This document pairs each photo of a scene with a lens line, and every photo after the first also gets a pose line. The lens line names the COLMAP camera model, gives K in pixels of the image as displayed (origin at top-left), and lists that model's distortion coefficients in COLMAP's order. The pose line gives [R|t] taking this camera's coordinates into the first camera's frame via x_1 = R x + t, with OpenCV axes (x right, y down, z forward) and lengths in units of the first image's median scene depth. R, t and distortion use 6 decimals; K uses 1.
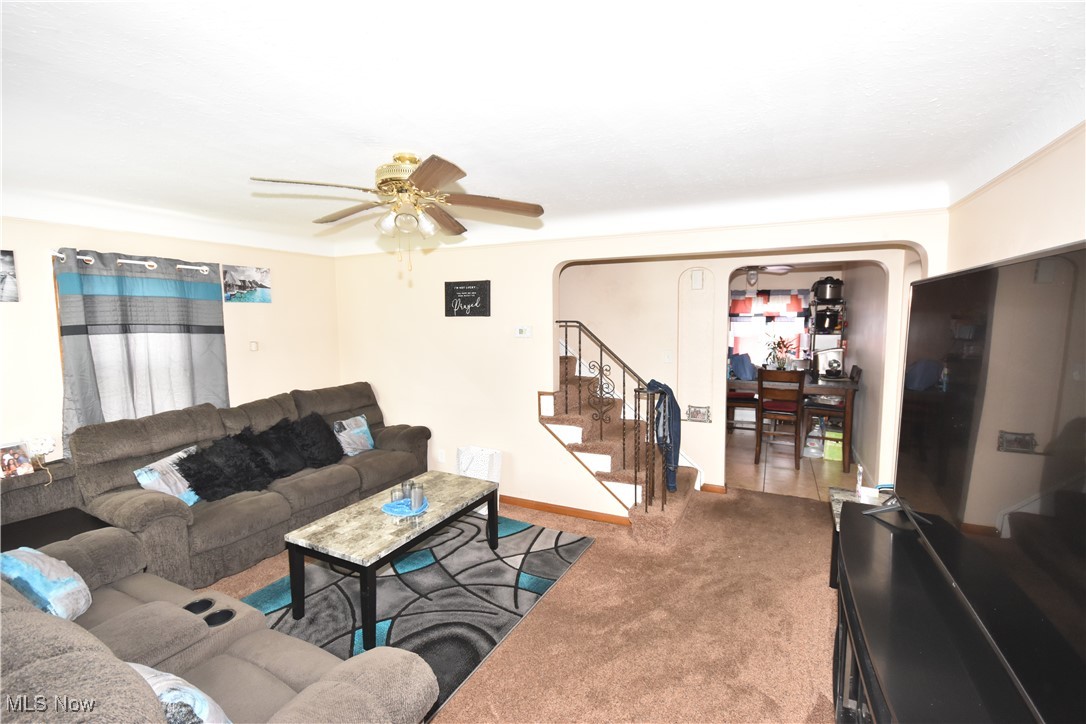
lens RADIAL K [[466.3, 0, 543.0], [0, 466.3, 362.0], [0, 0, 1]] dist [0.000543, -0.011026]
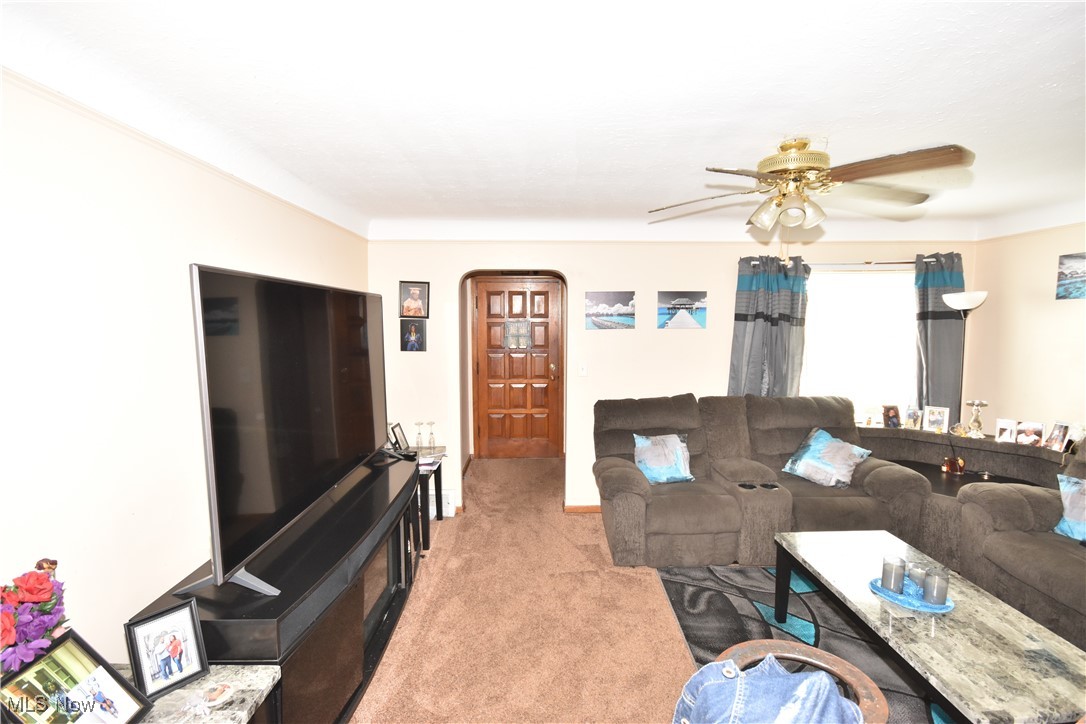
lens RADIAL K [[476.5, 0, 545.3], [0, 476.5, 363.8], [0, 0, 1]] dist [-0.000981, -0.004821]
pose [[-0.889254, 0.050462, -0.454622, 0.383945], [-0.034397, 0.983705, 0.176470, -0.097051], [0.456119, 0.172564, -0.873028, 1.060235]]
